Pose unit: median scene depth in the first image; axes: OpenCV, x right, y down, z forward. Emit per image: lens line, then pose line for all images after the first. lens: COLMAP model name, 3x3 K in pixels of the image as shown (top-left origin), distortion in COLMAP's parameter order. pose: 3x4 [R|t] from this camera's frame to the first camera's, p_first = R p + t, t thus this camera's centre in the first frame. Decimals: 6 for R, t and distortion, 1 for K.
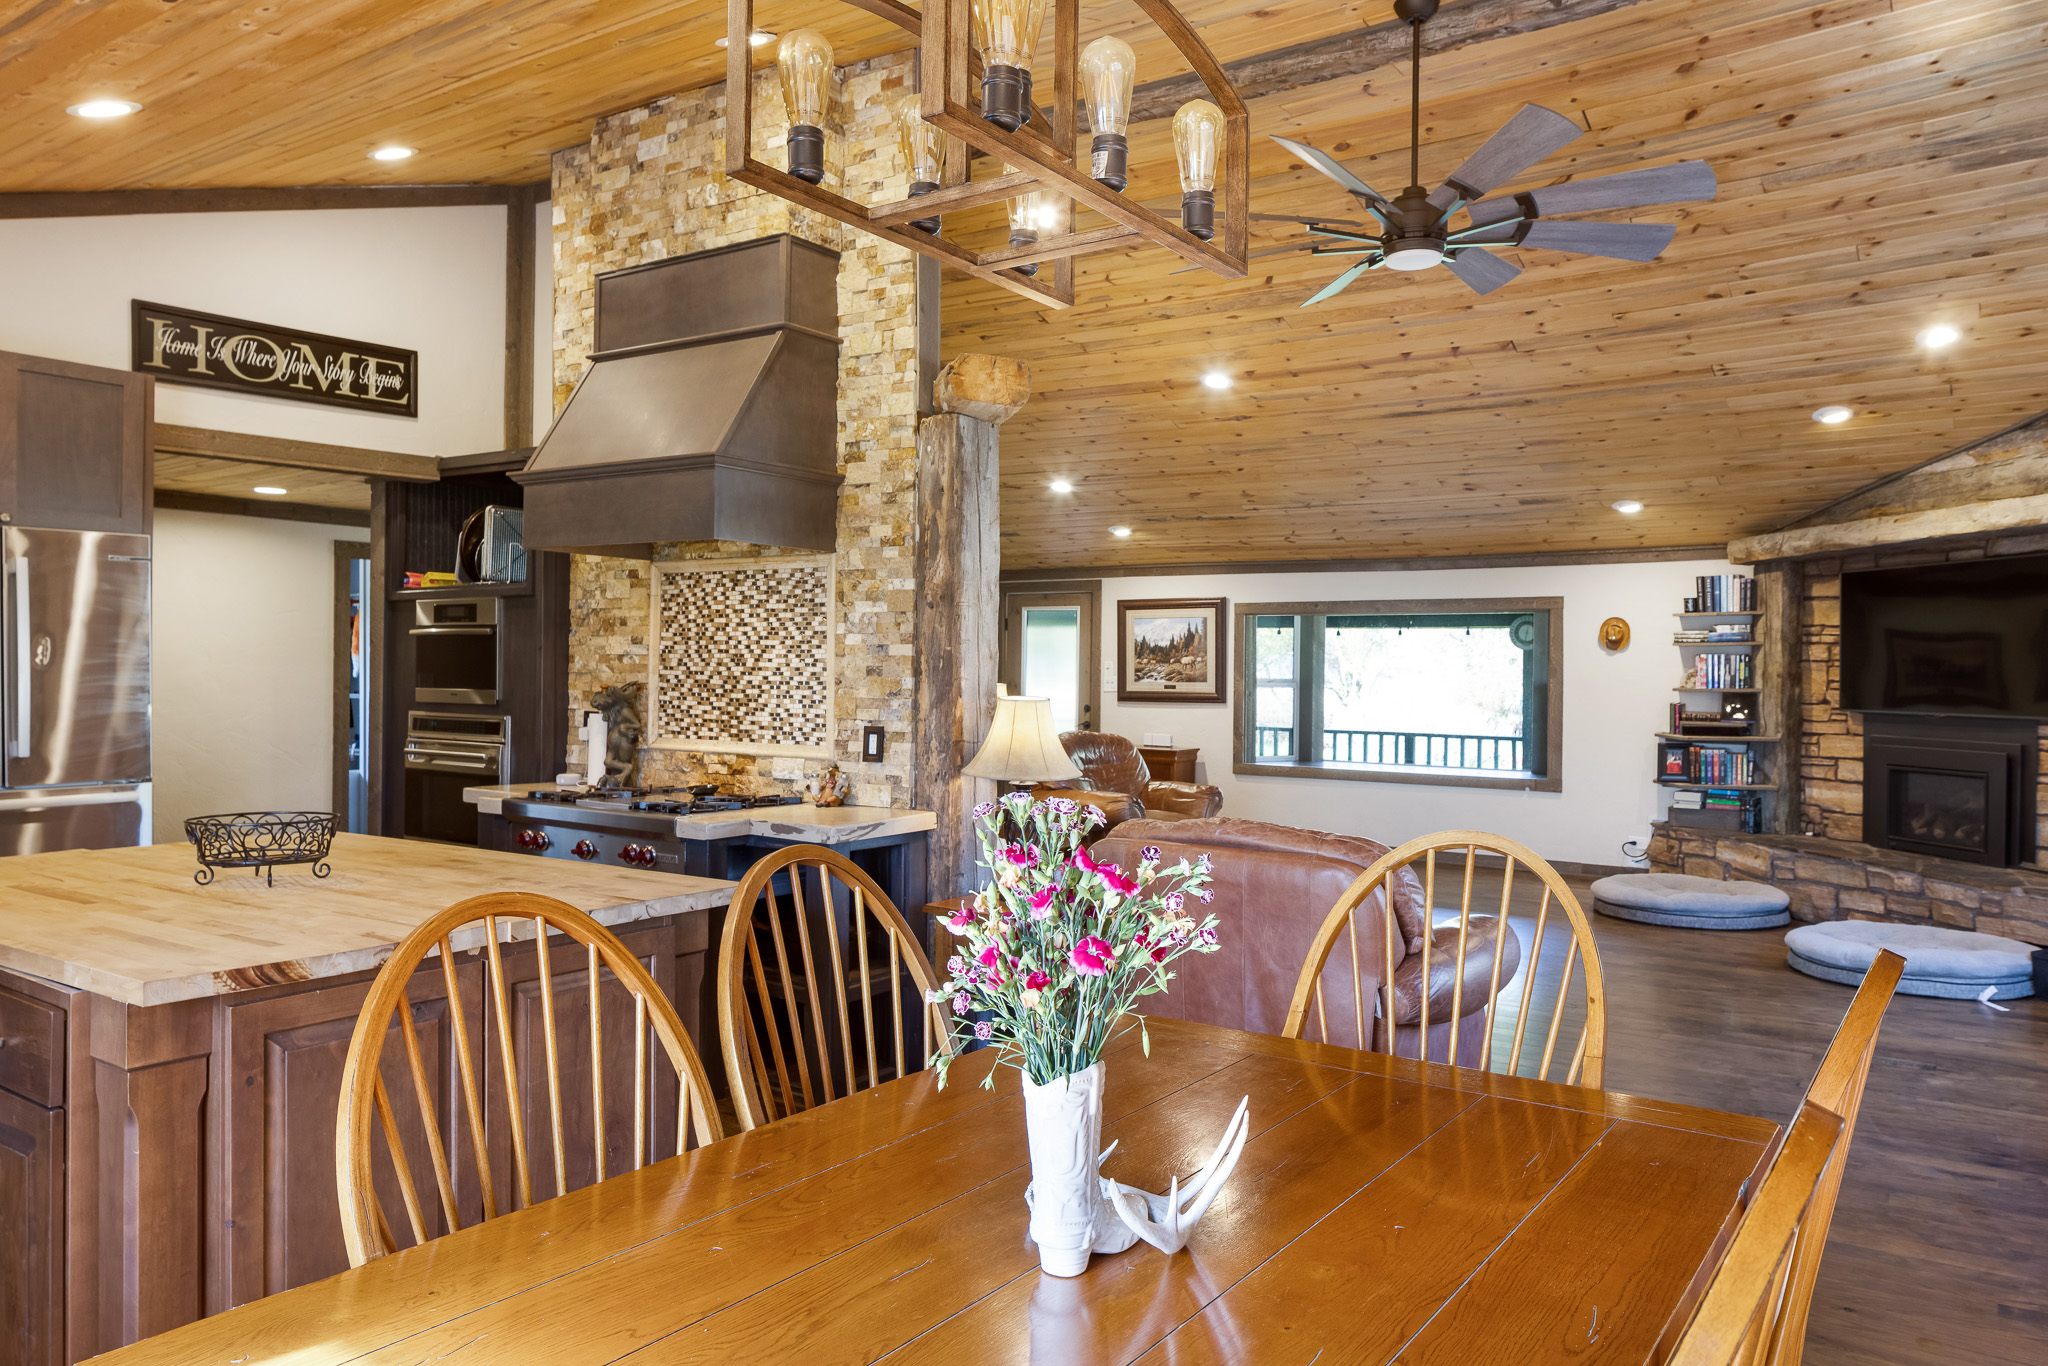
lens RADIAL K [[1417.1, 0, 1013.1], [0, 1417.1, 676.4], [0, 0, 1]] dist [-0.009351, -0.000104]
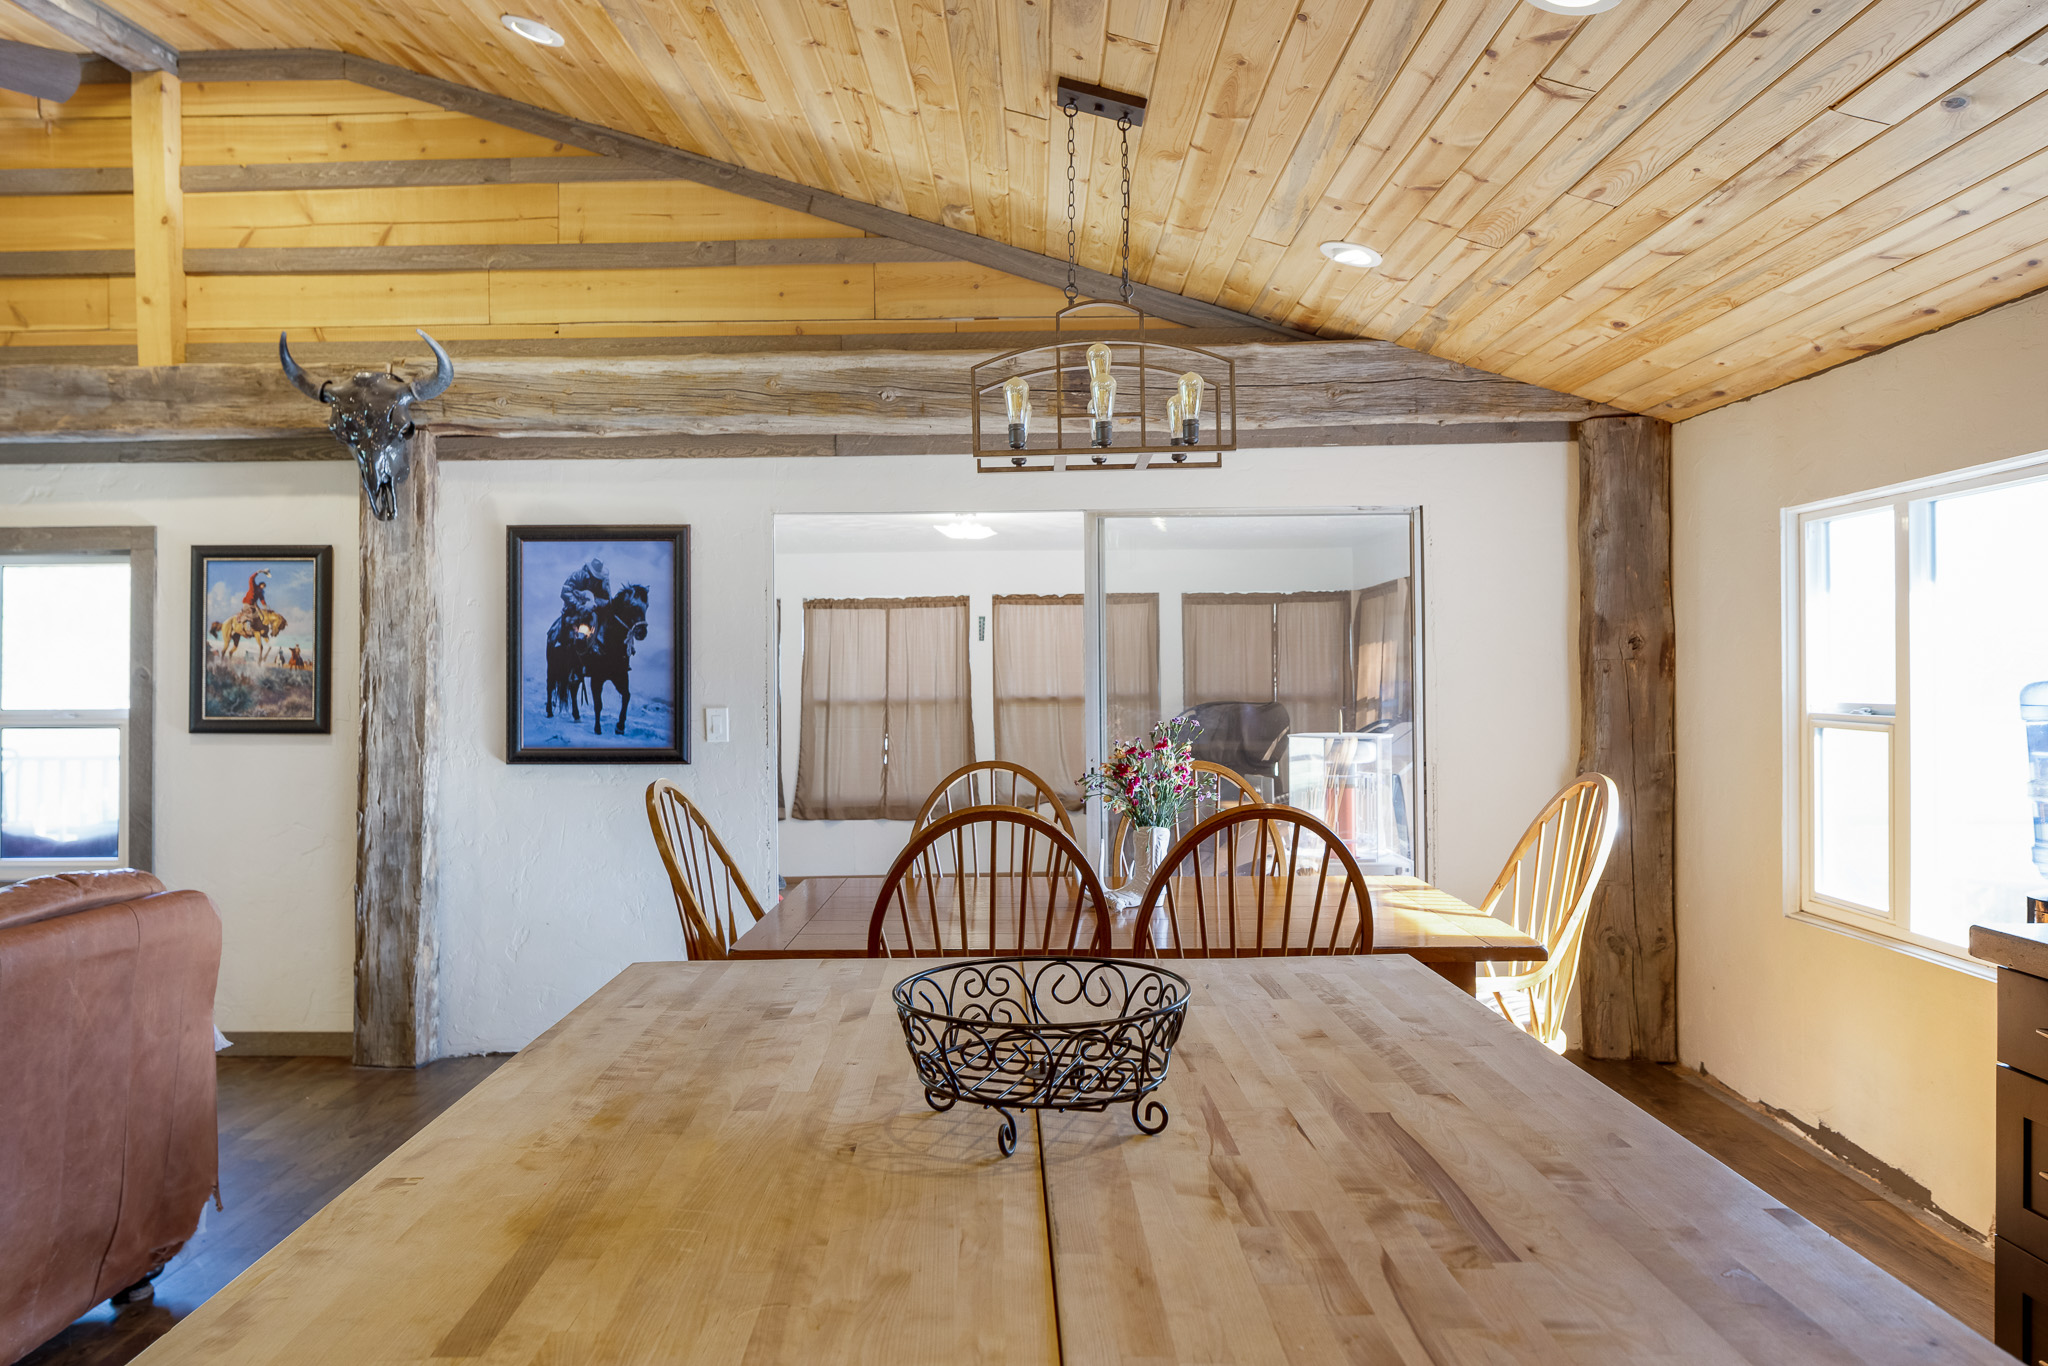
lens RADIAL K [[1417.1, 0, 1013.1], [0, 1417.1, 676.4], [0, 0, 1]] dist [-0.009351, -0.000104]
pose [[-0.575880, -0.003974, 0.817525, -0.485074], [0.005010, 0.999952, 0.008390, -0.003911], [-0.817519, 0.008928, -0.575832, 0.679610]]
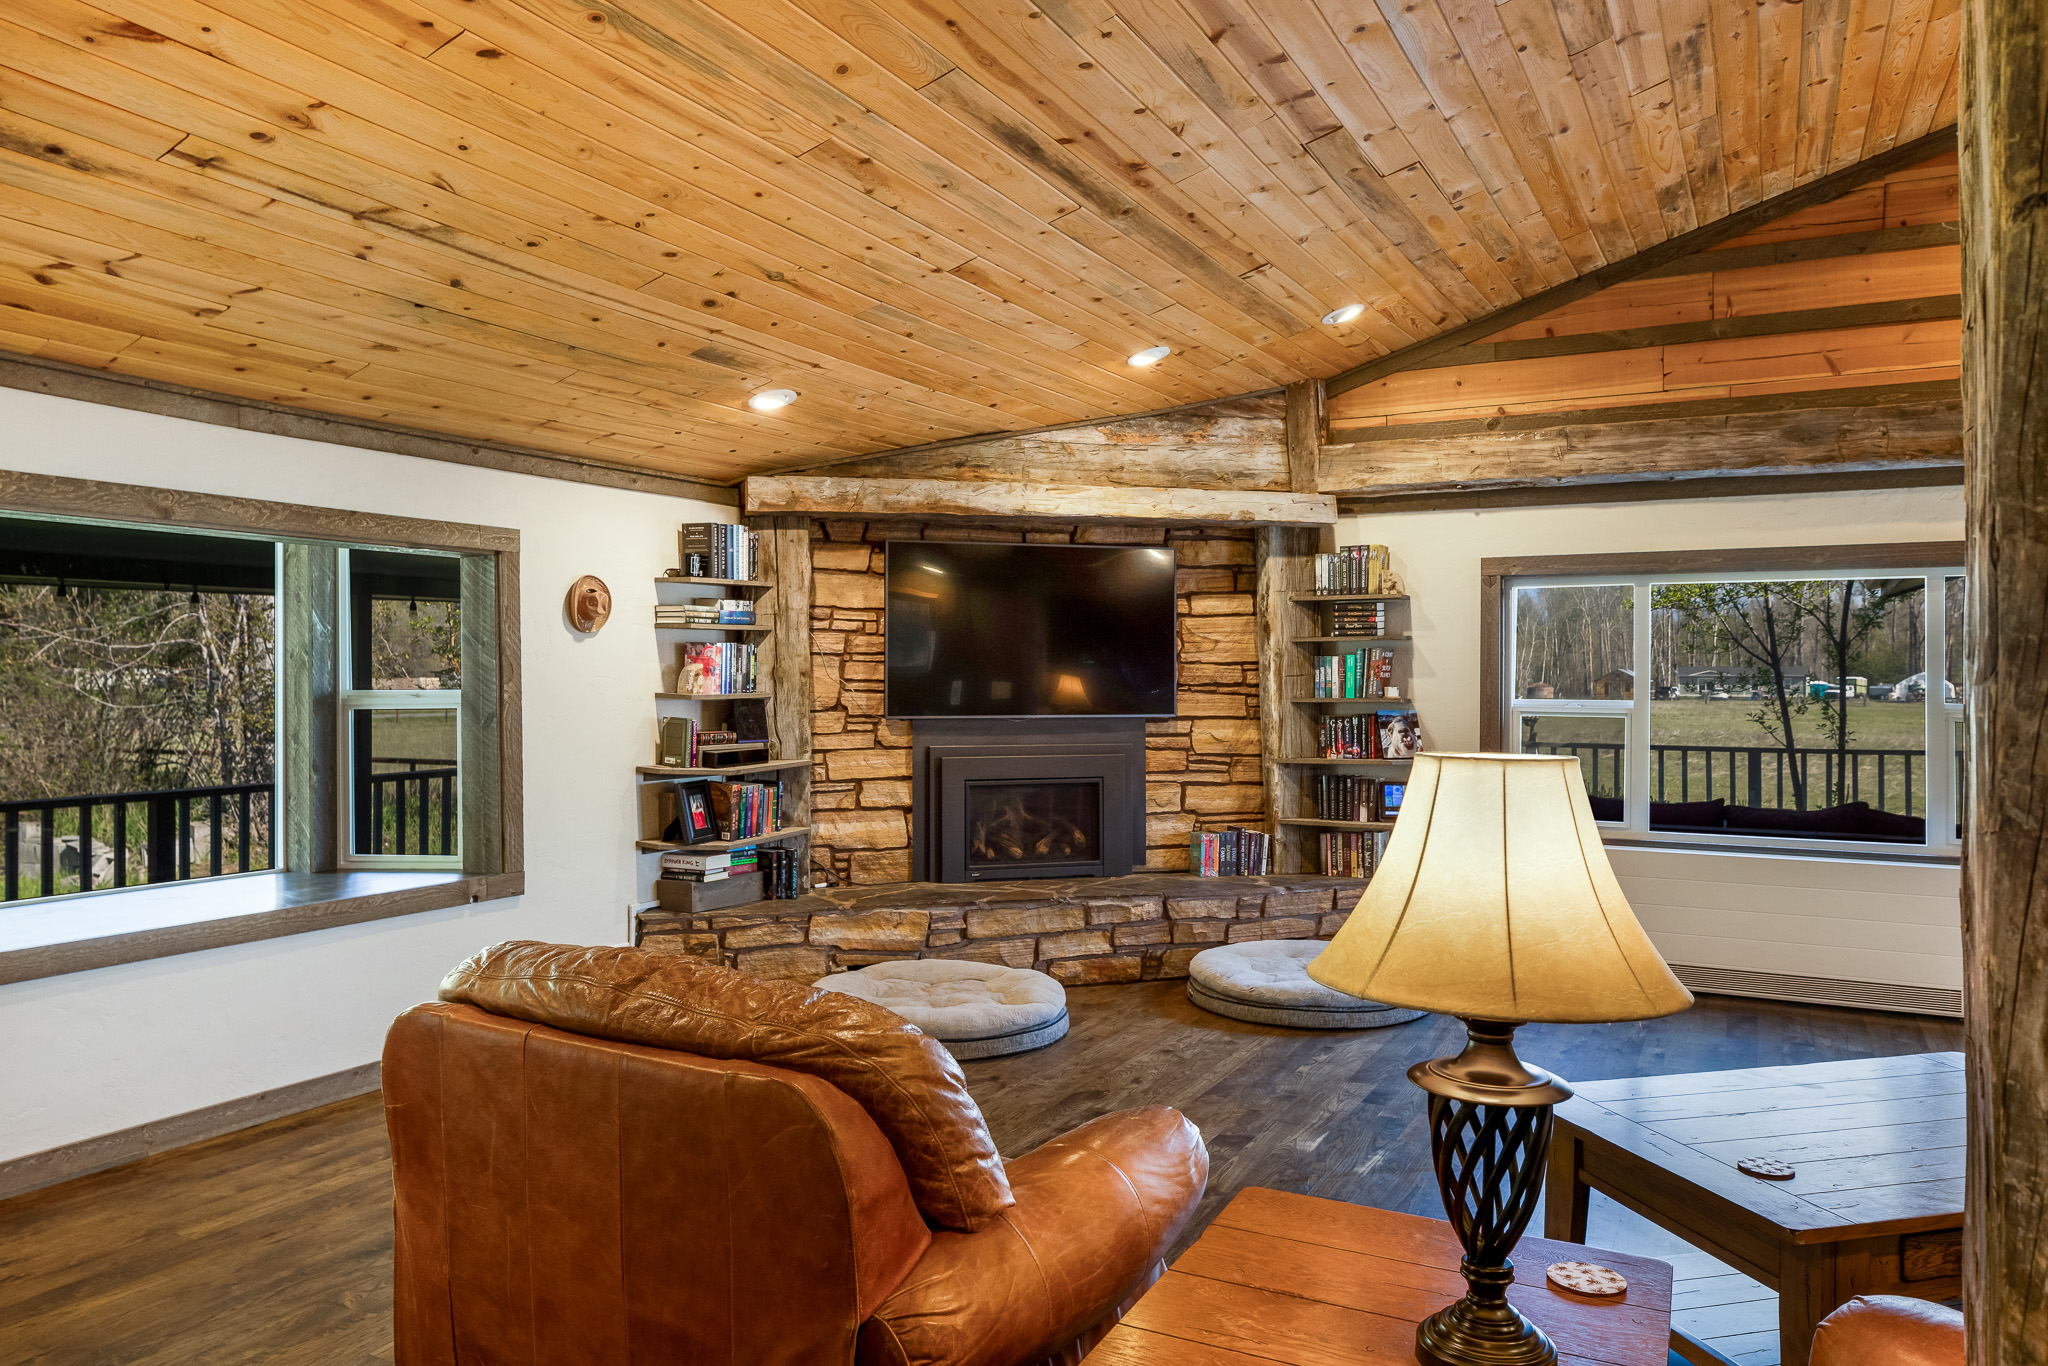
lens RADIAL K [[1408.3, 0, 1016.6], [0, 1408.3, 667.7], [0, 0, 1]] dist [-0.005210, -0.002680]
pose [[-0.125020, -0.006469, 0.992133, -0.282240], [0.002006, 0.999975, 0.006773, -0.012700], [-0.992152, 0.002837, -0.125004, 1.492408]]
